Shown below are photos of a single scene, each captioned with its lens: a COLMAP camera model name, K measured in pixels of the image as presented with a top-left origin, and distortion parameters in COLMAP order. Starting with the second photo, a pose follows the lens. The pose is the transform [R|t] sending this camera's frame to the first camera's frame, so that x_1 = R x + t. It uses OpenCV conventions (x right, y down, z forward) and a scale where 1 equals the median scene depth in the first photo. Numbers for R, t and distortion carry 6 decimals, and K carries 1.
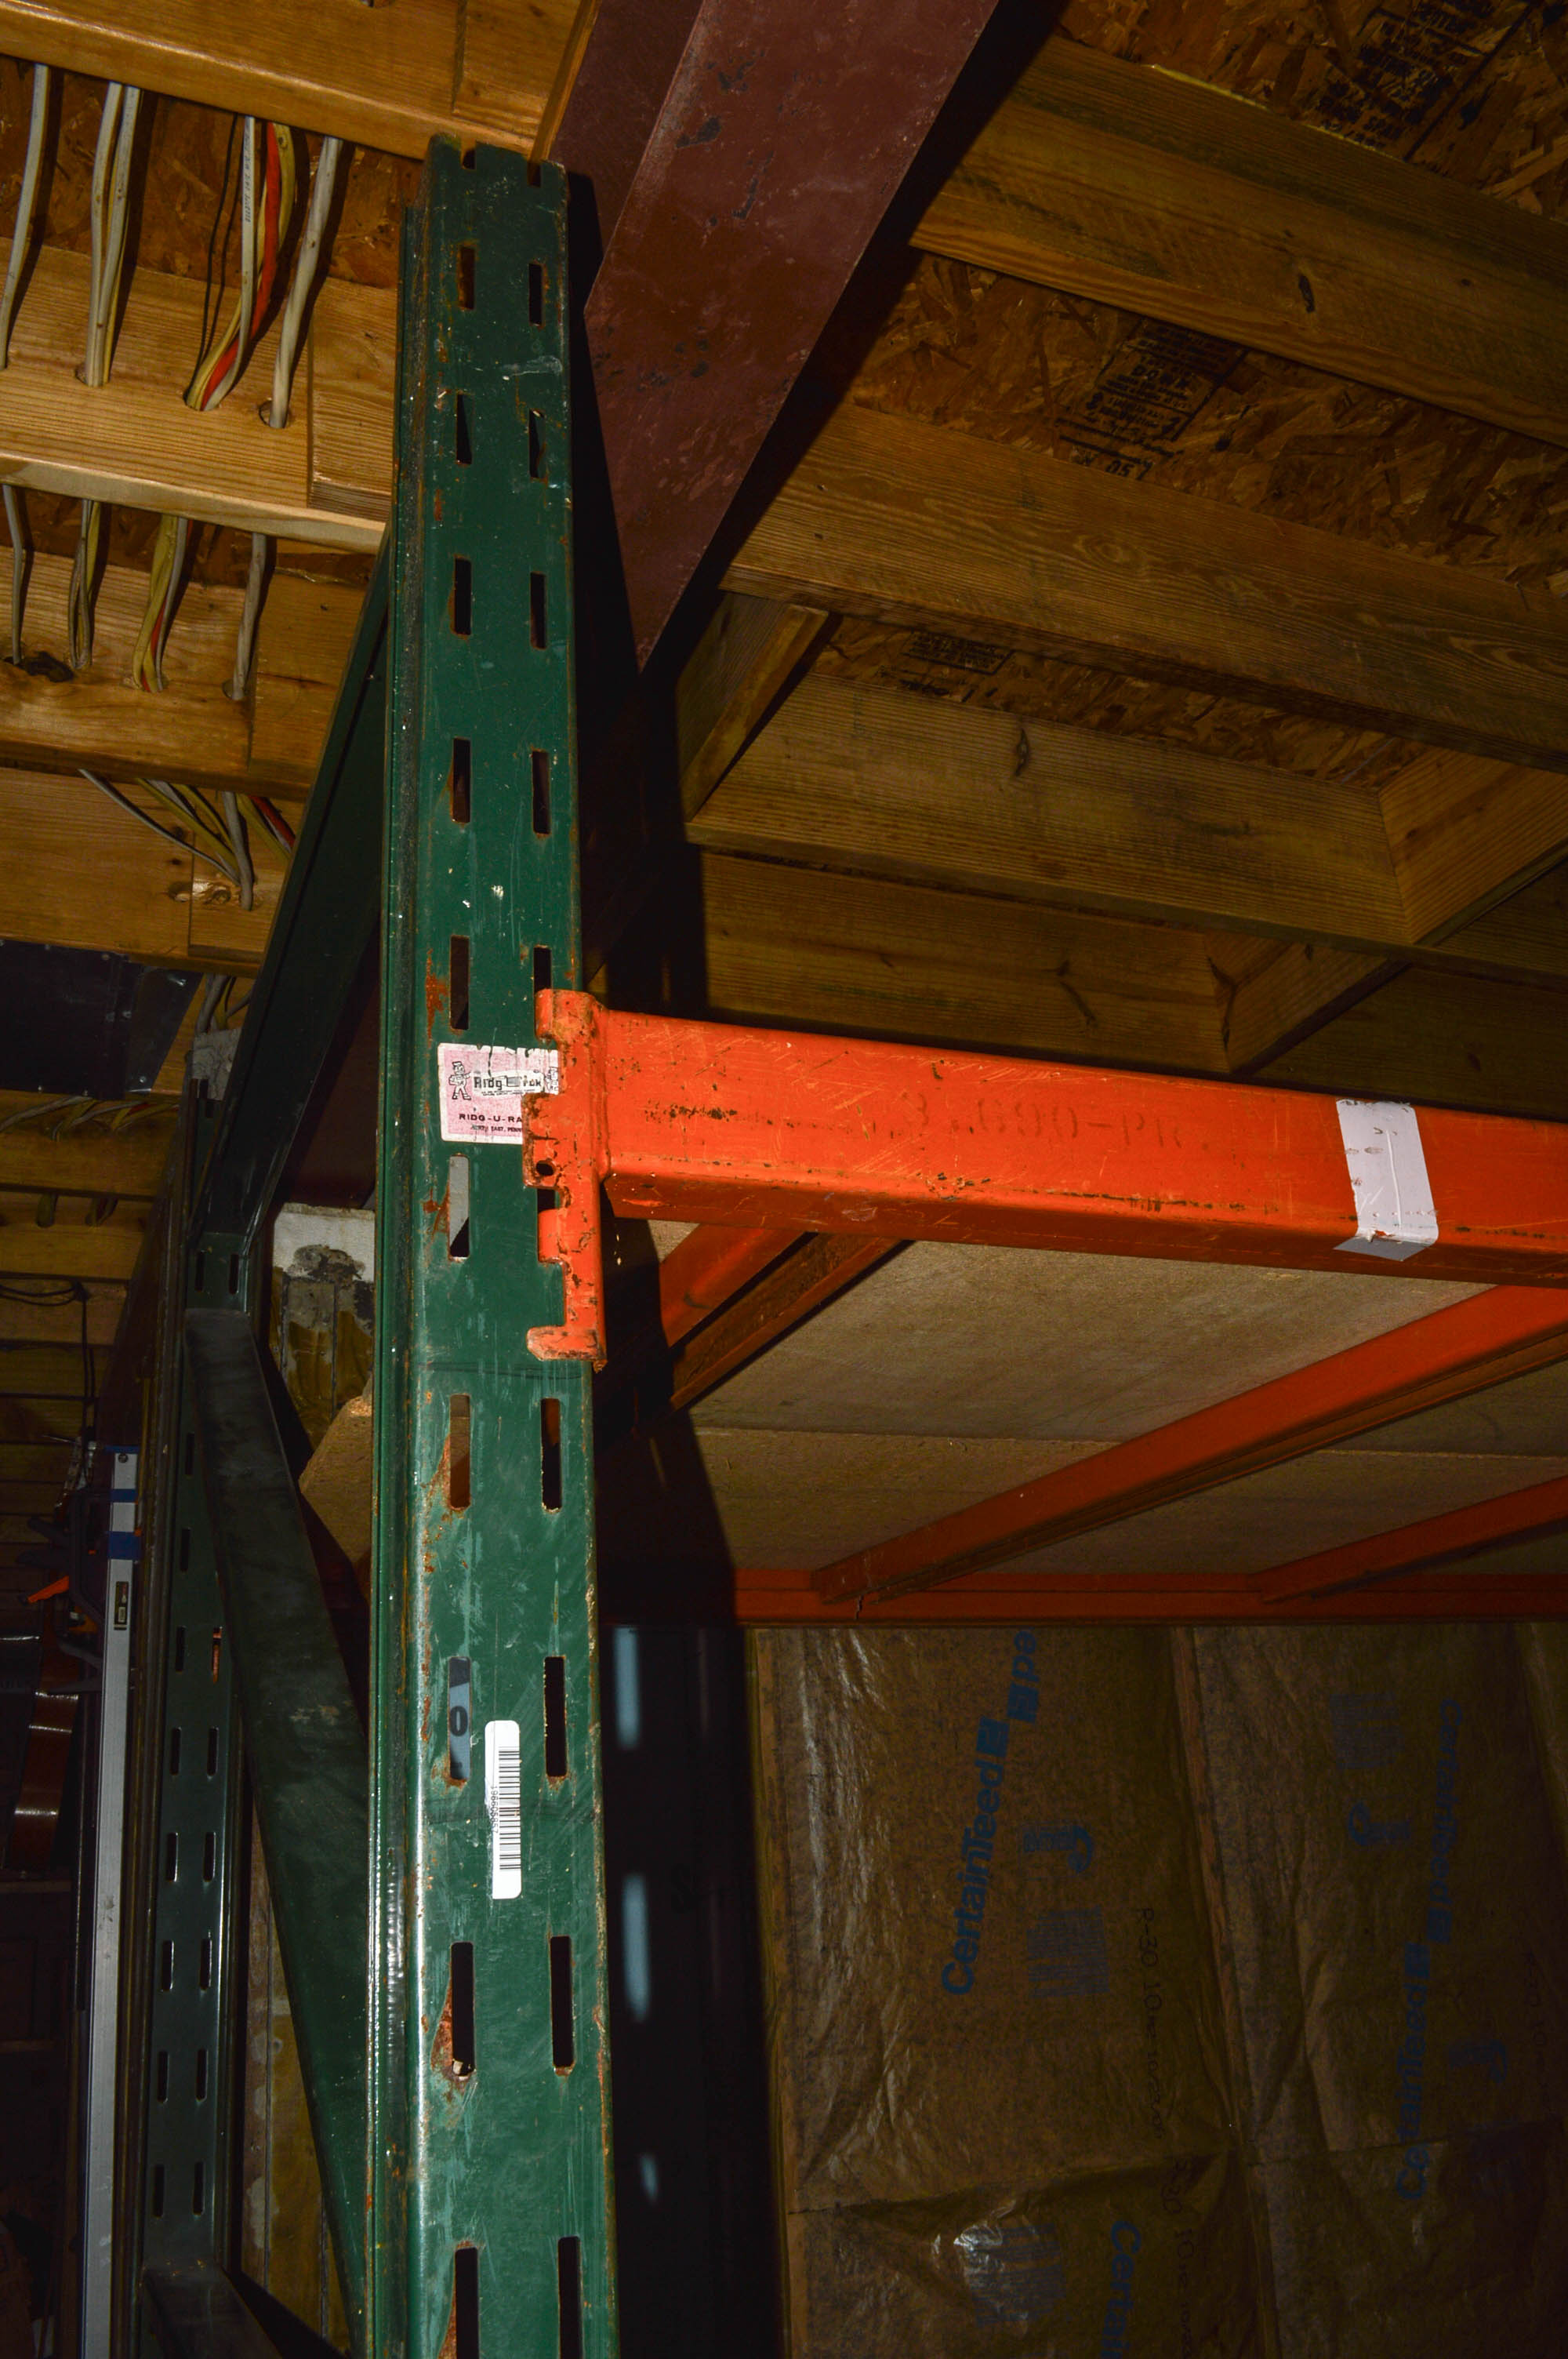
lens RADIAL K [[1891.5, 0, 785.3], [0, 1891.5, 1230.0], [0, 0, 1]] dist [-0.068974, -0.003759]
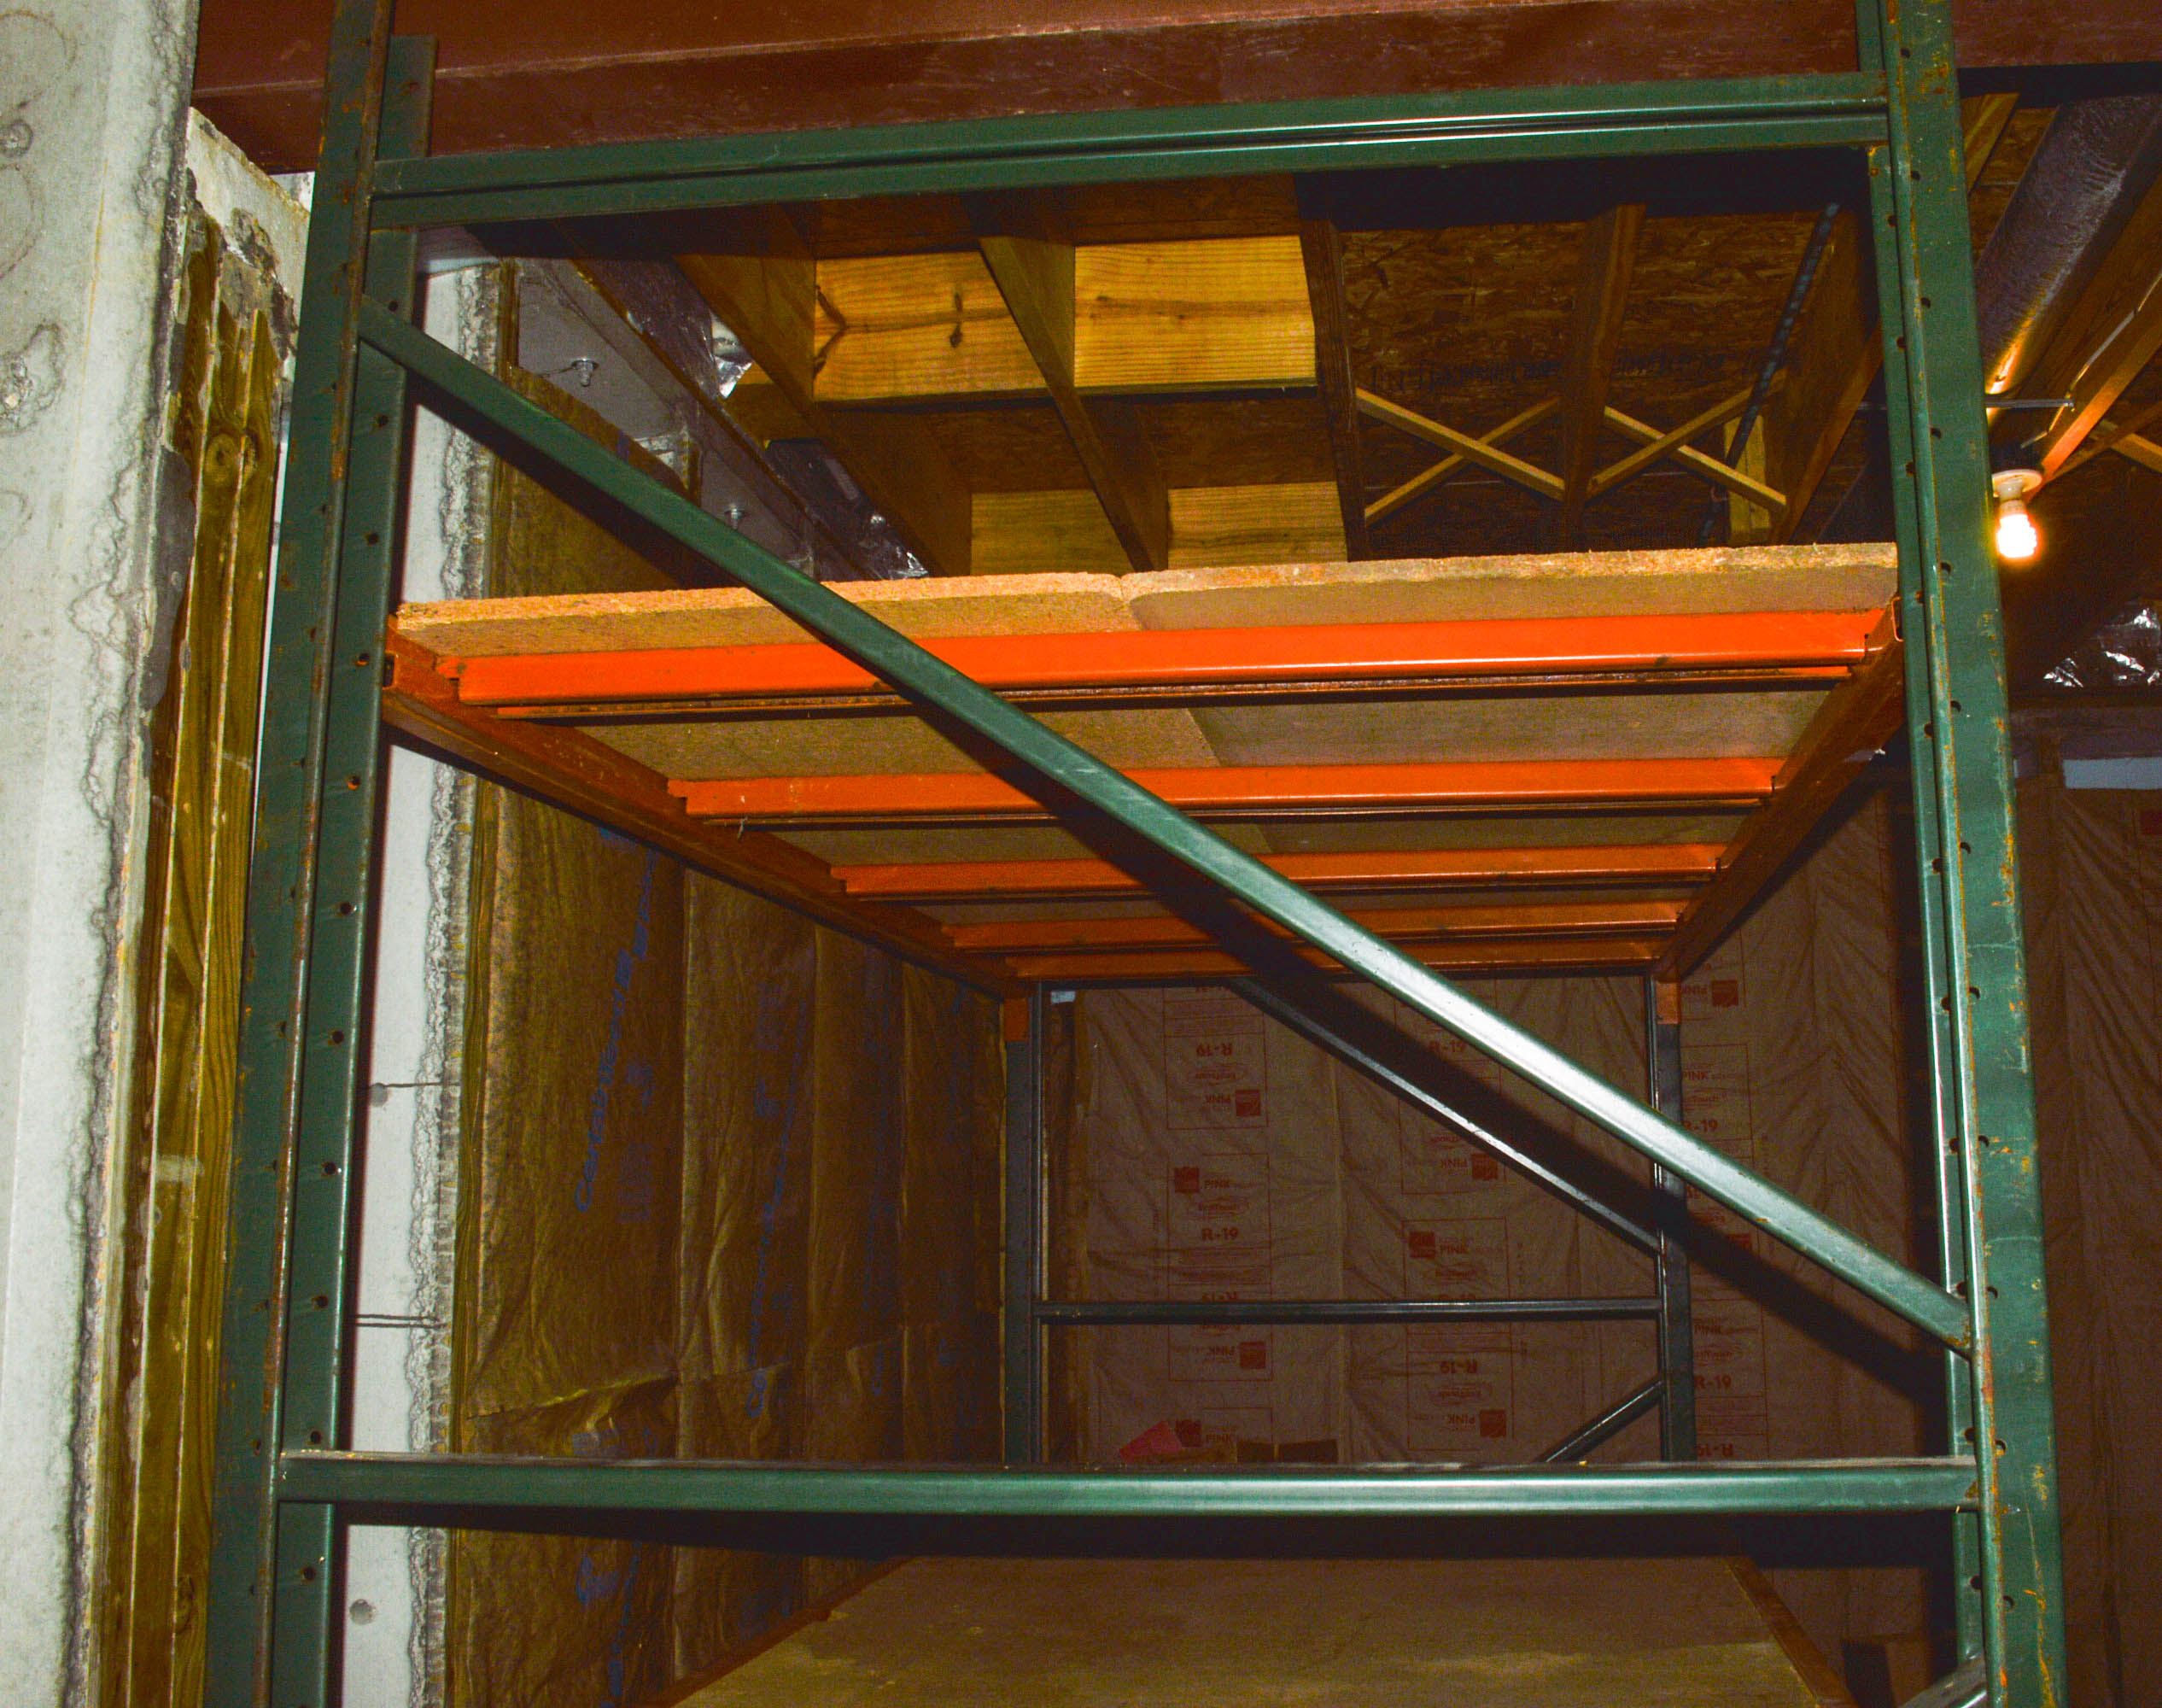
lens RADIAL K [[2067.3, 0, 1244.6], [0, 2067.3, 854.8], [0, 0, 1]] dist [0.003439, -0.219287]
pose [[0.456045, 0.199677, 0.867267, -0.774667], [-0.316355, 0.947229, -0.051734, 0.180502], [-0.831831, -0.250771, 0.495148, 0.215704]]
